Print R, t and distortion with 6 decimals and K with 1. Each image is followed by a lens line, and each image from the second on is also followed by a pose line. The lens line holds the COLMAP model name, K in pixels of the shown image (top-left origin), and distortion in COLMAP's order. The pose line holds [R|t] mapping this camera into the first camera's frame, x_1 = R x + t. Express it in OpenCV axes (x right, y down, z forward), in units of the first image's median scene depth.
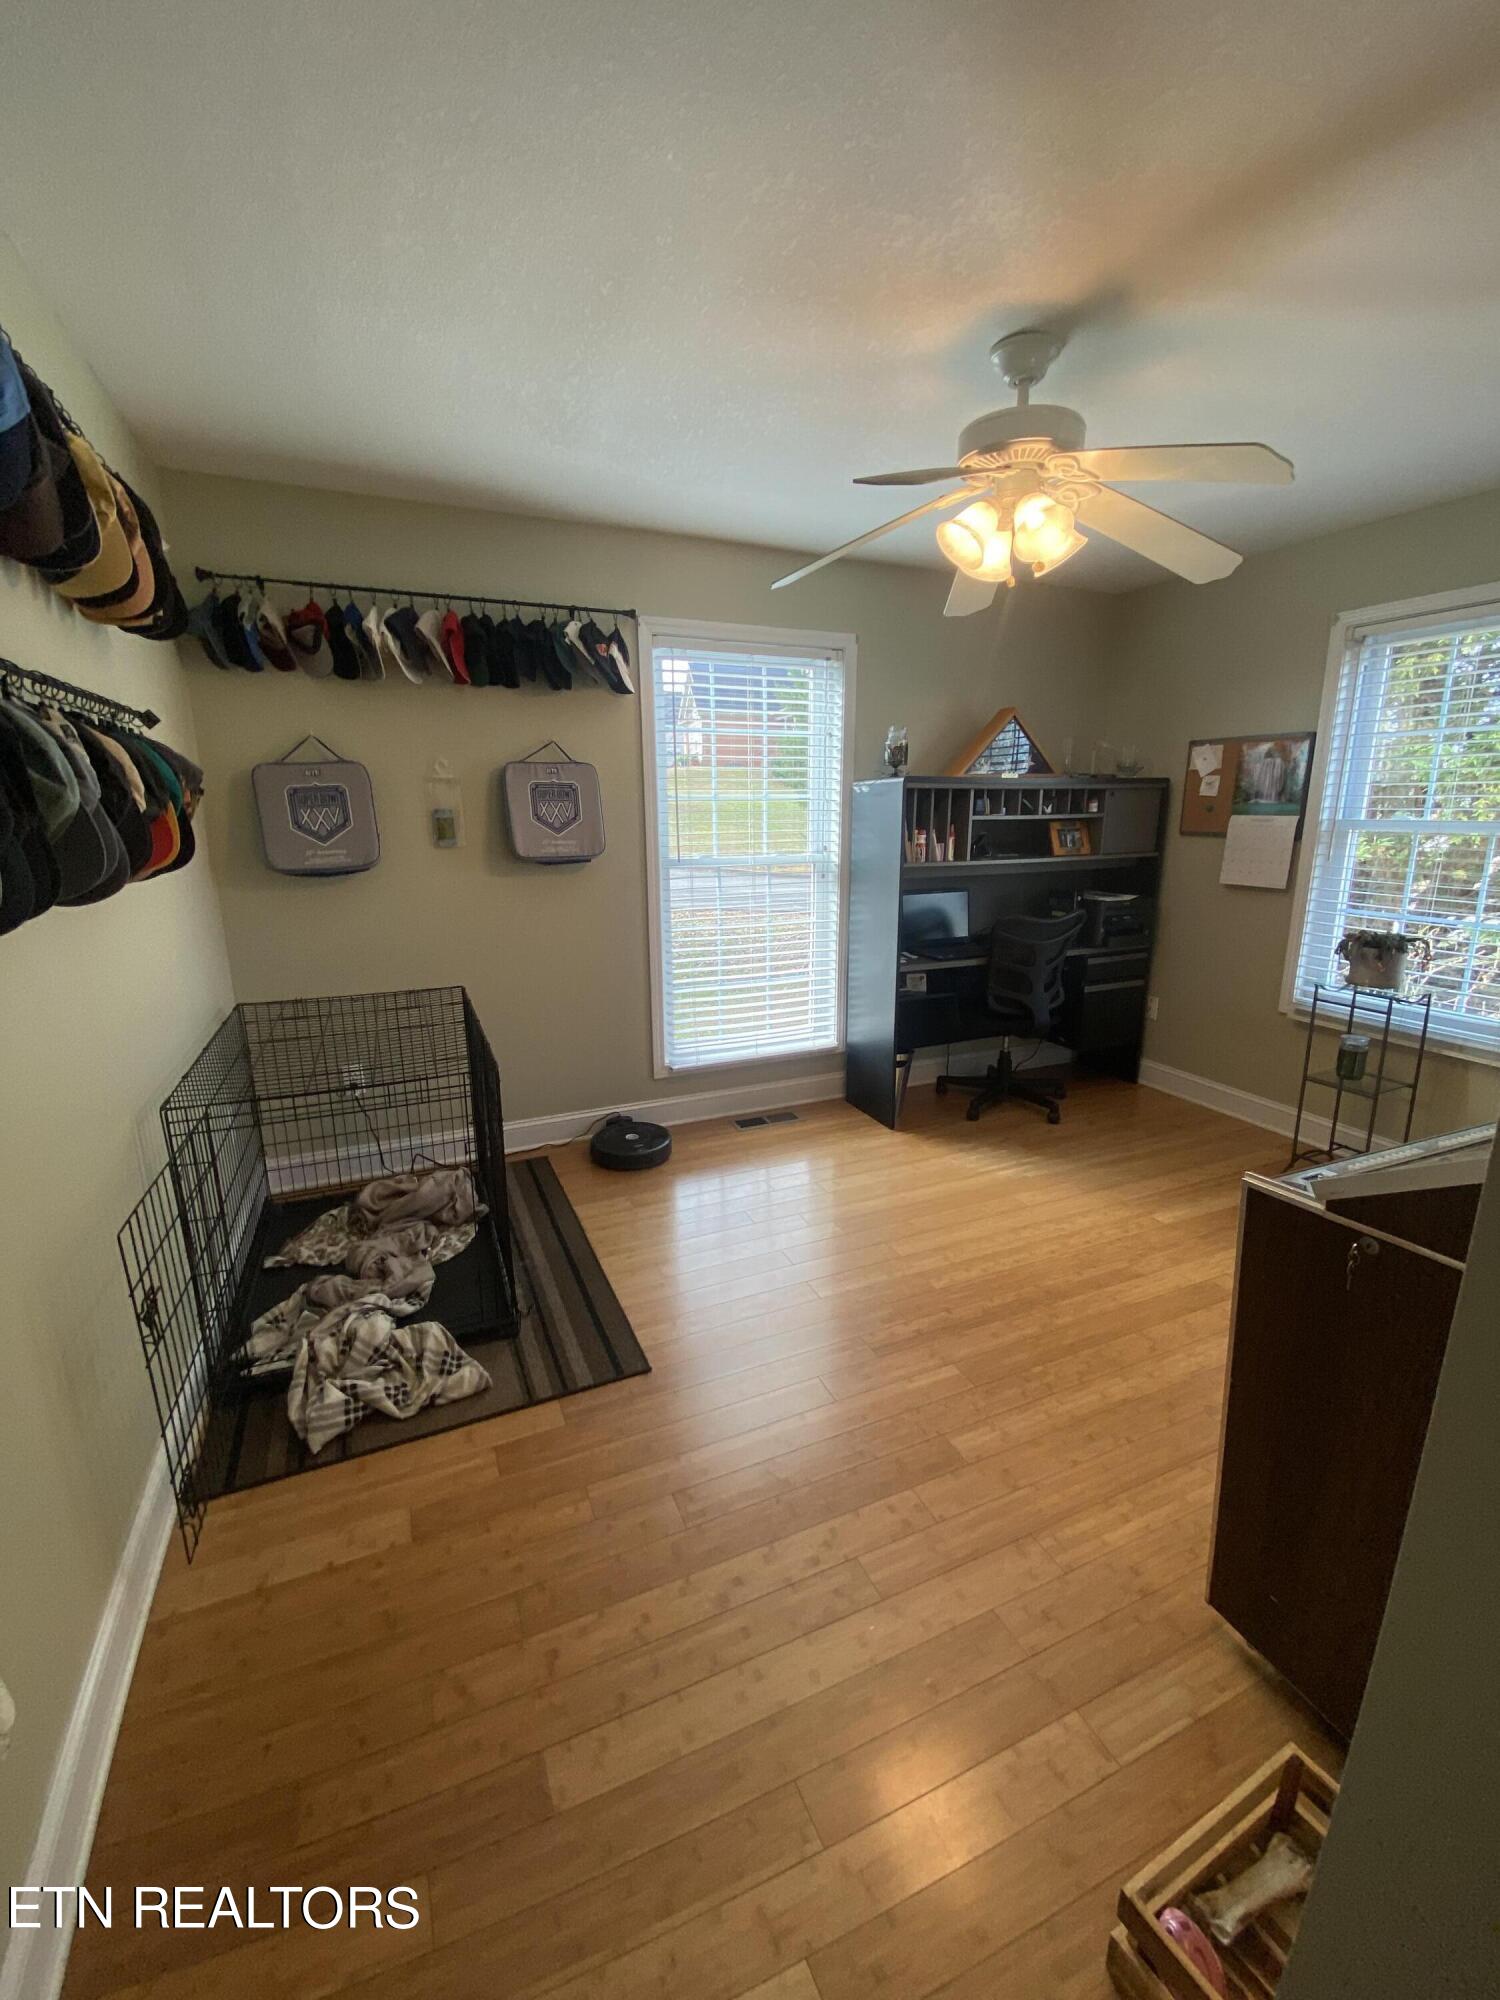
lens RADIAL K [[824.4, 0, 746.0], [0, 824.4, 996.5], [0, 0, 1]] dist [-0.004760, -0.000467]
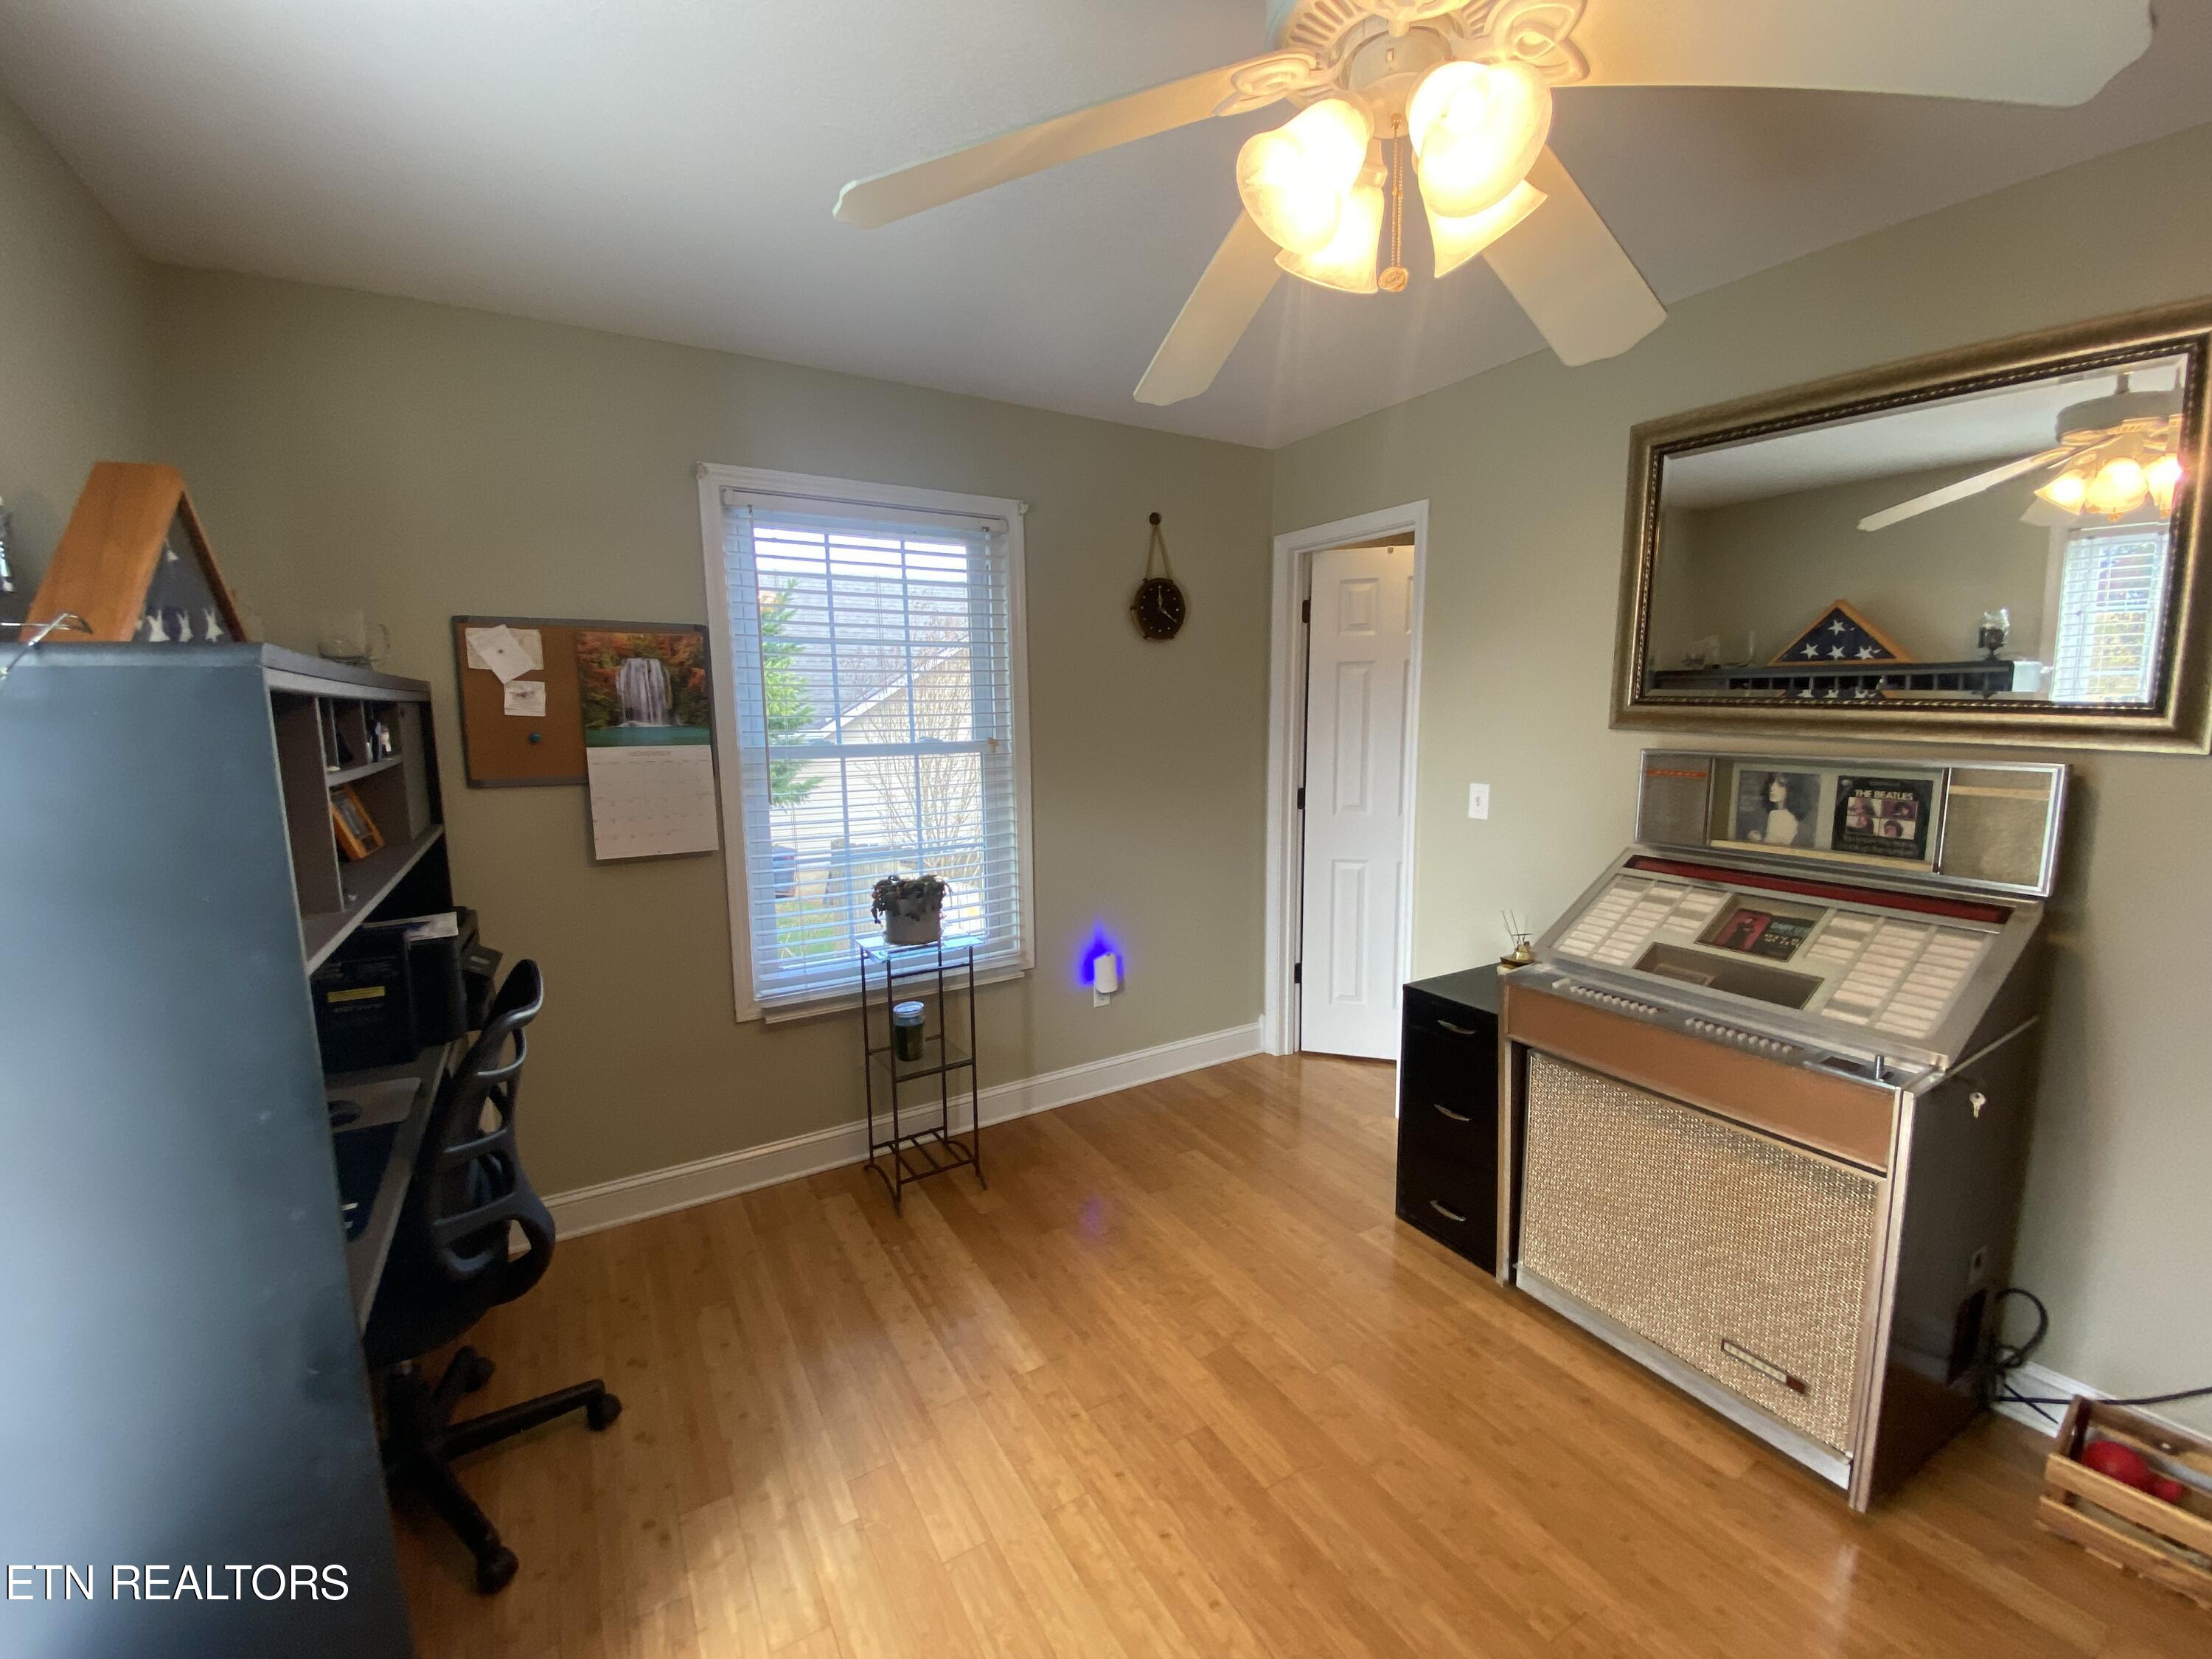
lens RADIAL K [[911.8, 0, 1108.2], [0, 911.8, 816.7], [0, 0, 1]] dist [-0.004760, -0.000467]
pose [[-0.123474, -0.102042, 0.987087, -0.115989], [0.246595, 0.960343, 0.130124, -0.164080], [-0.961221, 0.259478, -0.093415, 0.709866]]
